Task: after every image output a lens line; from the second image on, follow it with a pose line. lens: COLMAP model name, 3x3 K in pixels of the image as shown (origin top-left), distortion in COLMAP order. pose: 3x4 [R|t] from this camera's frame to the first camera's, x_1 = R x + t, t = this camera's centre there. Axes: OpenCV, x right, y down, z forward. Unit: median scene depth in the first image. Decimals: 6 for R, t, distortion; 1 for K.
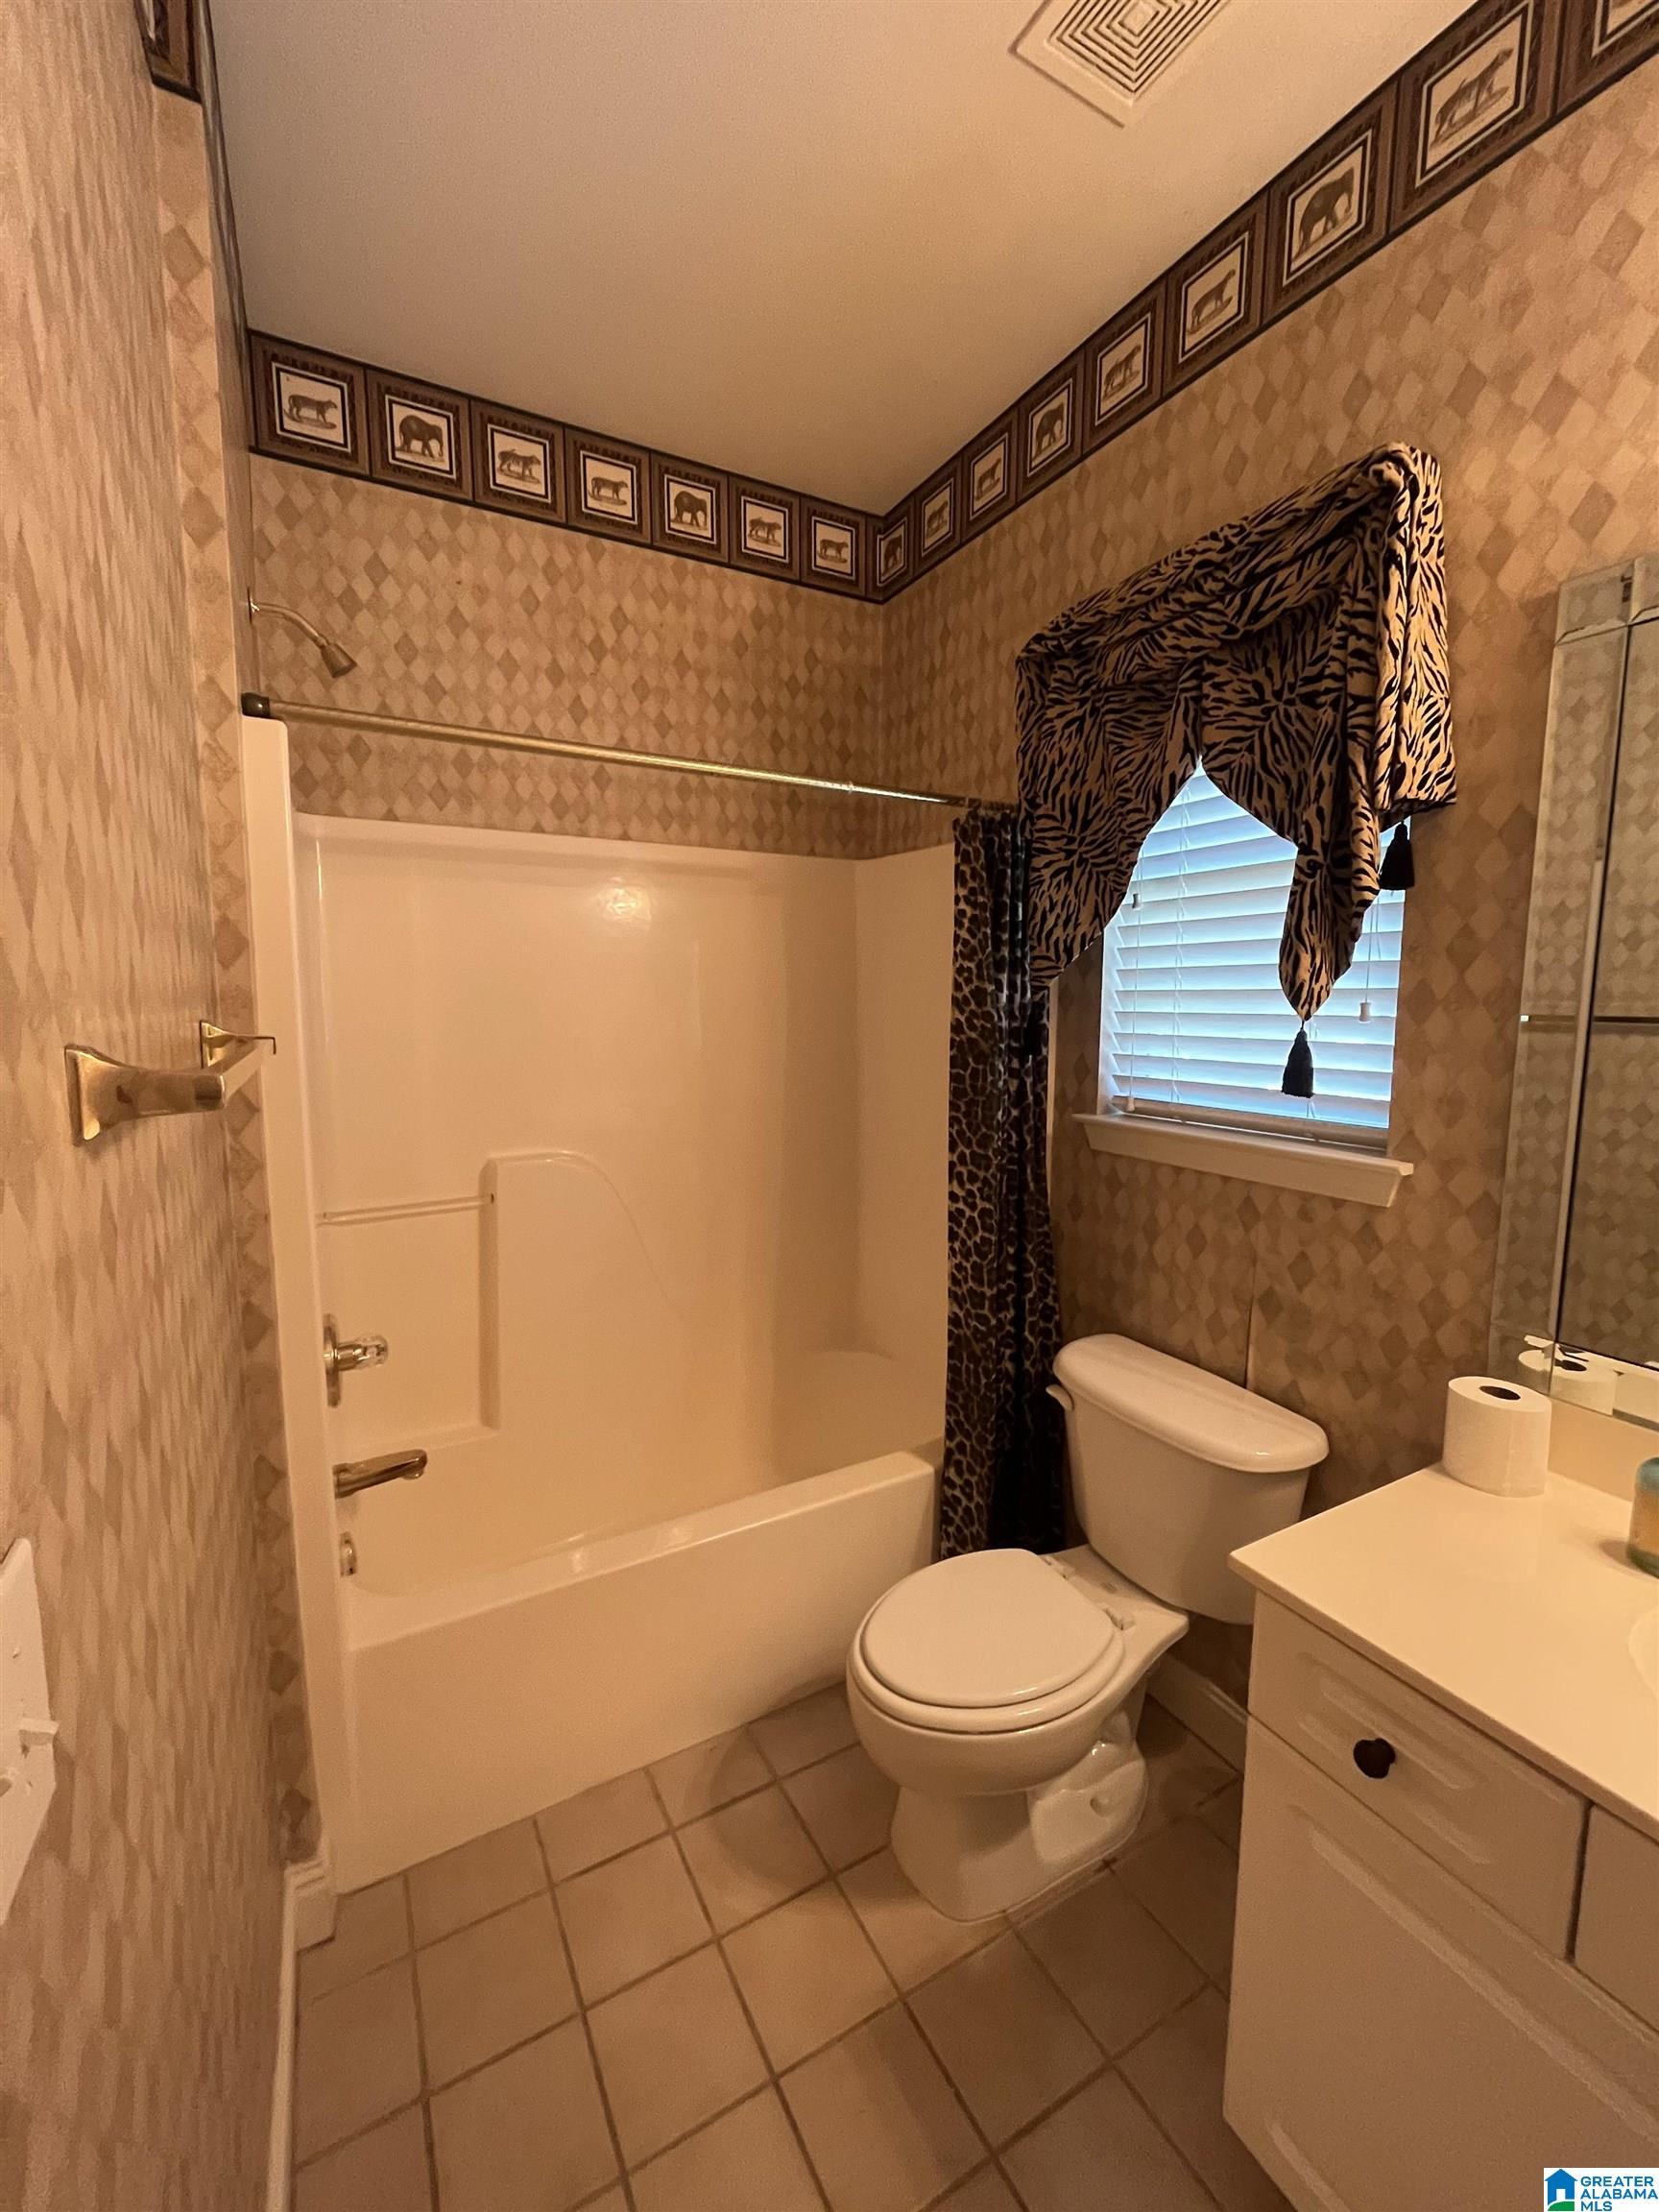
lens RADIAL K [[893.5, 0, 828.6], [0, 893.5, 1103.9], [0, 0, 1]] dist [-0.001356, -0.000792]
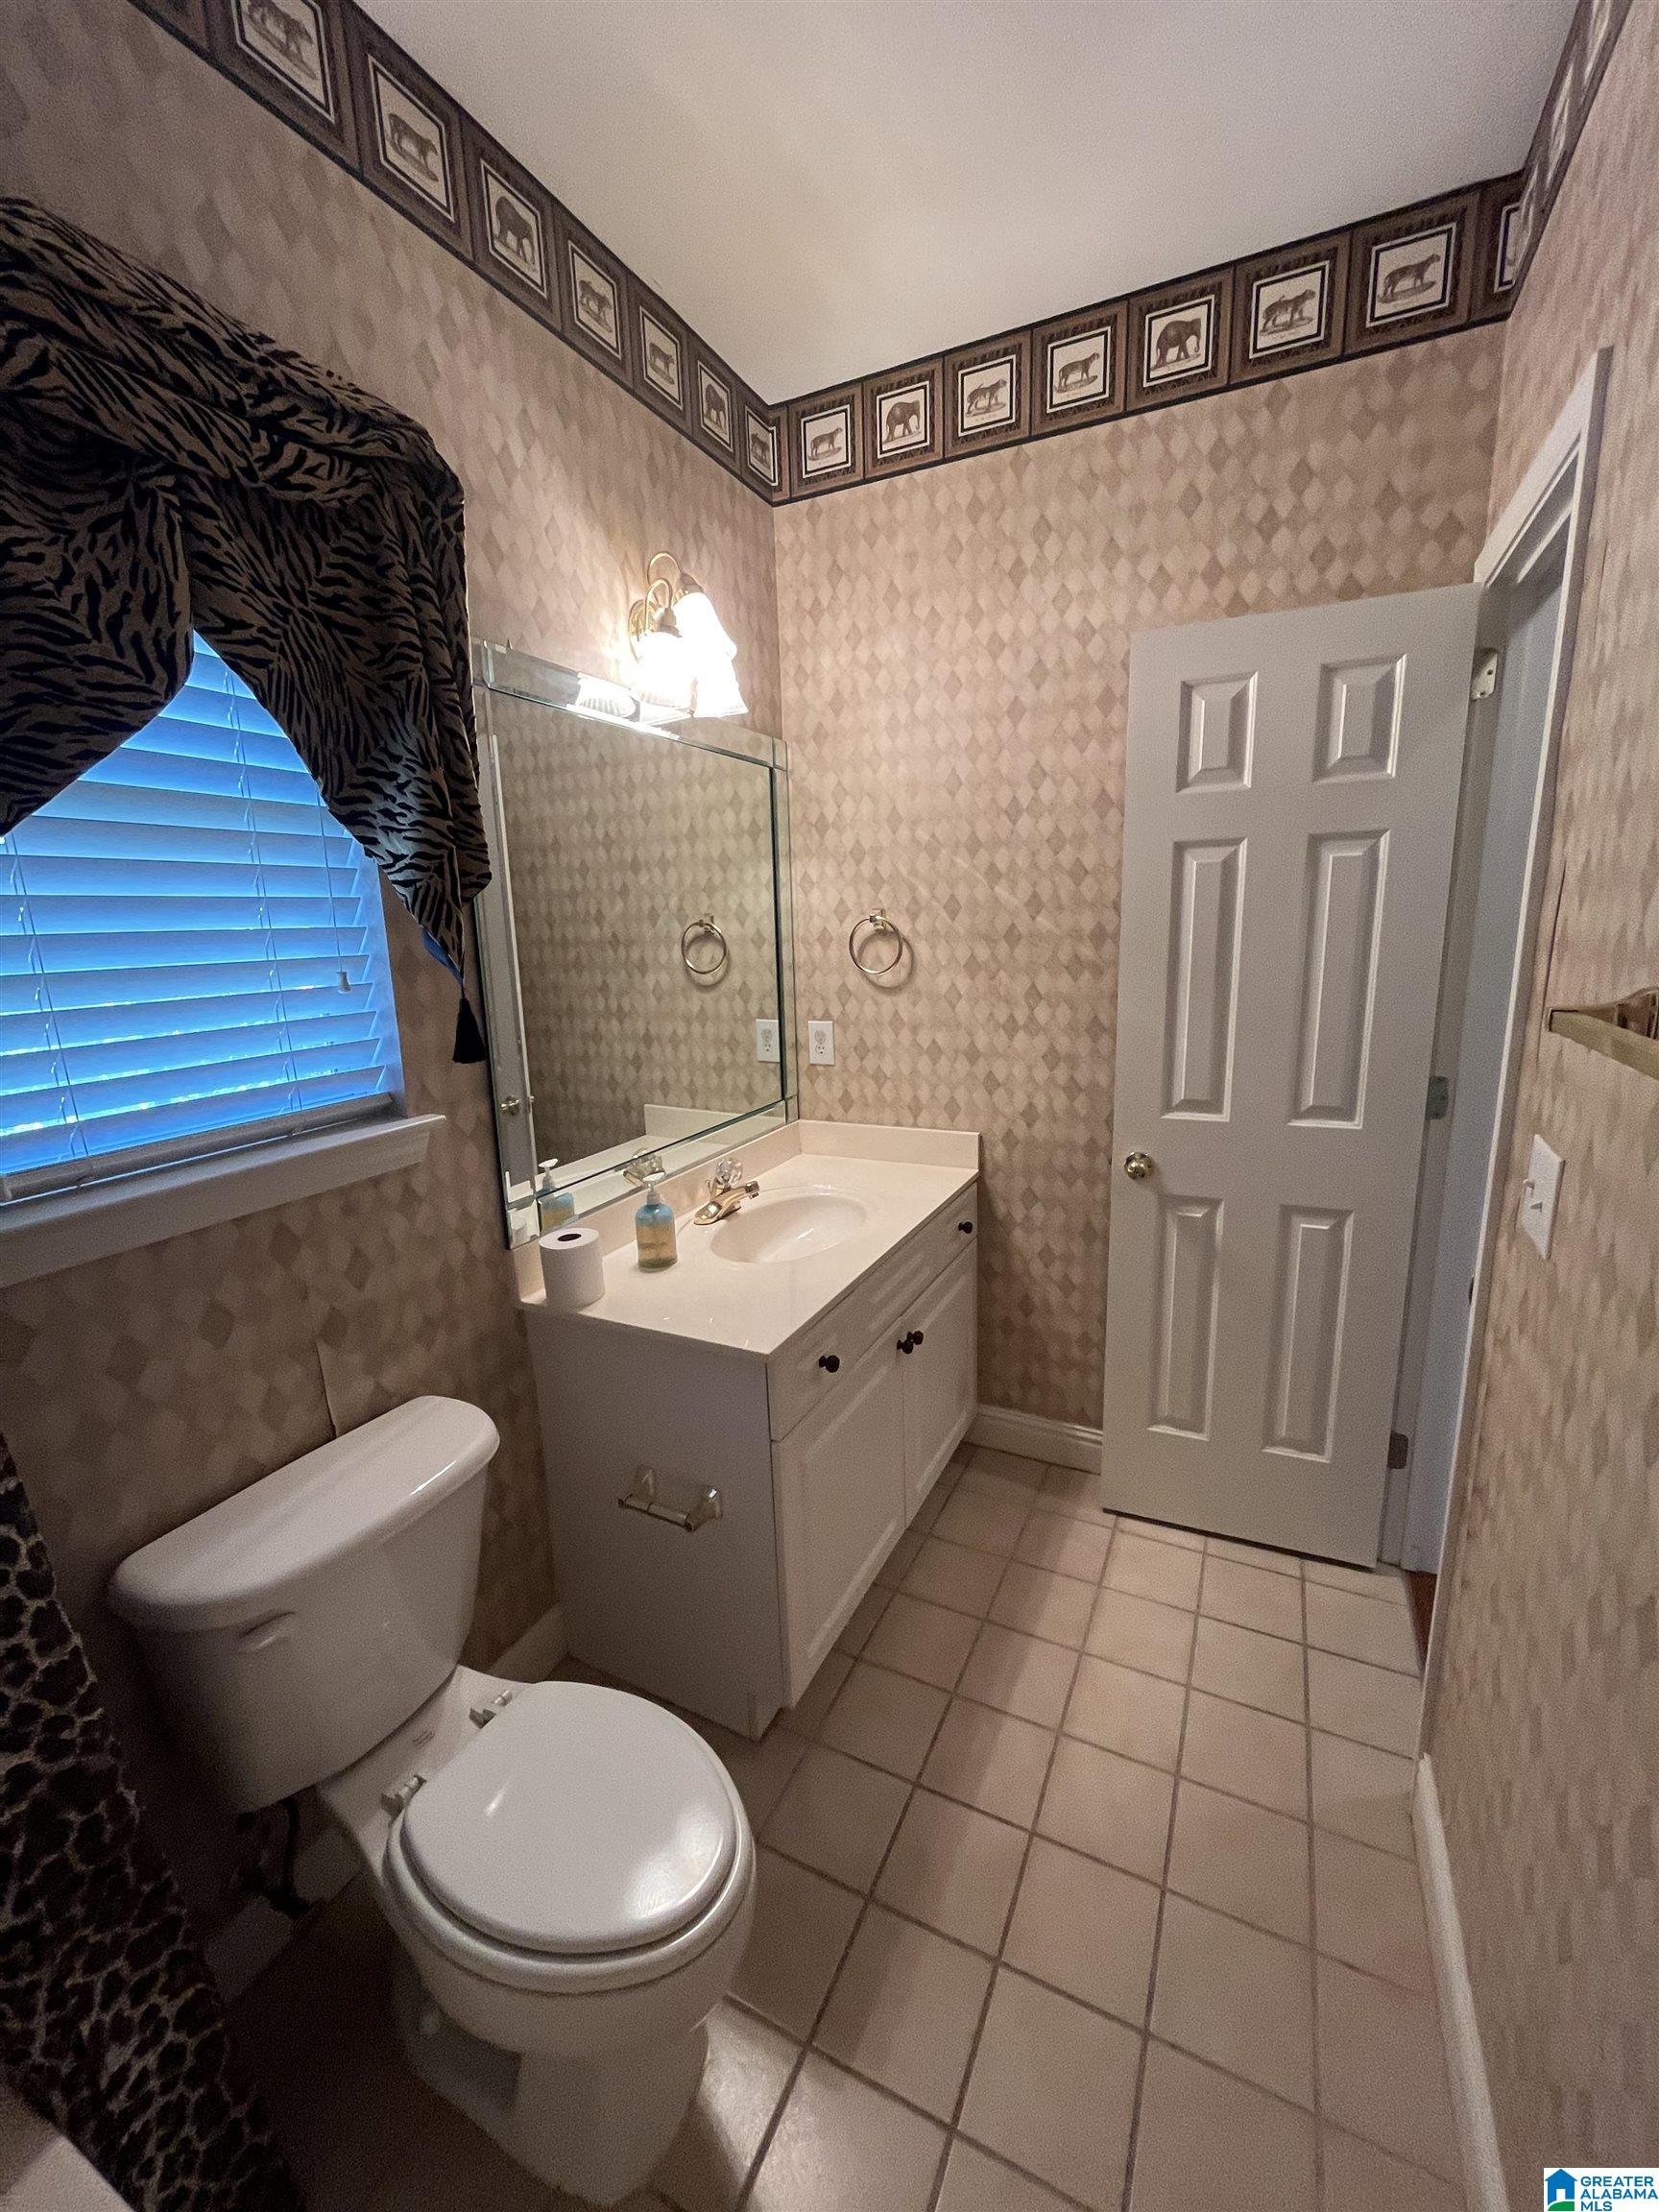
lens RADIAL K [[893.5, 0, 828.6], [0, 893.5, 1103.9], [0, 0, 1]] dist [-0.001356, -0.000792]
pose [[-0.569230, -0.155635, 0.807313, -0.485208], [0.125513, 0.953961, 0.272404, -0.173497], [-0.812542, 0.256389, -0.523489, 1.113292]]
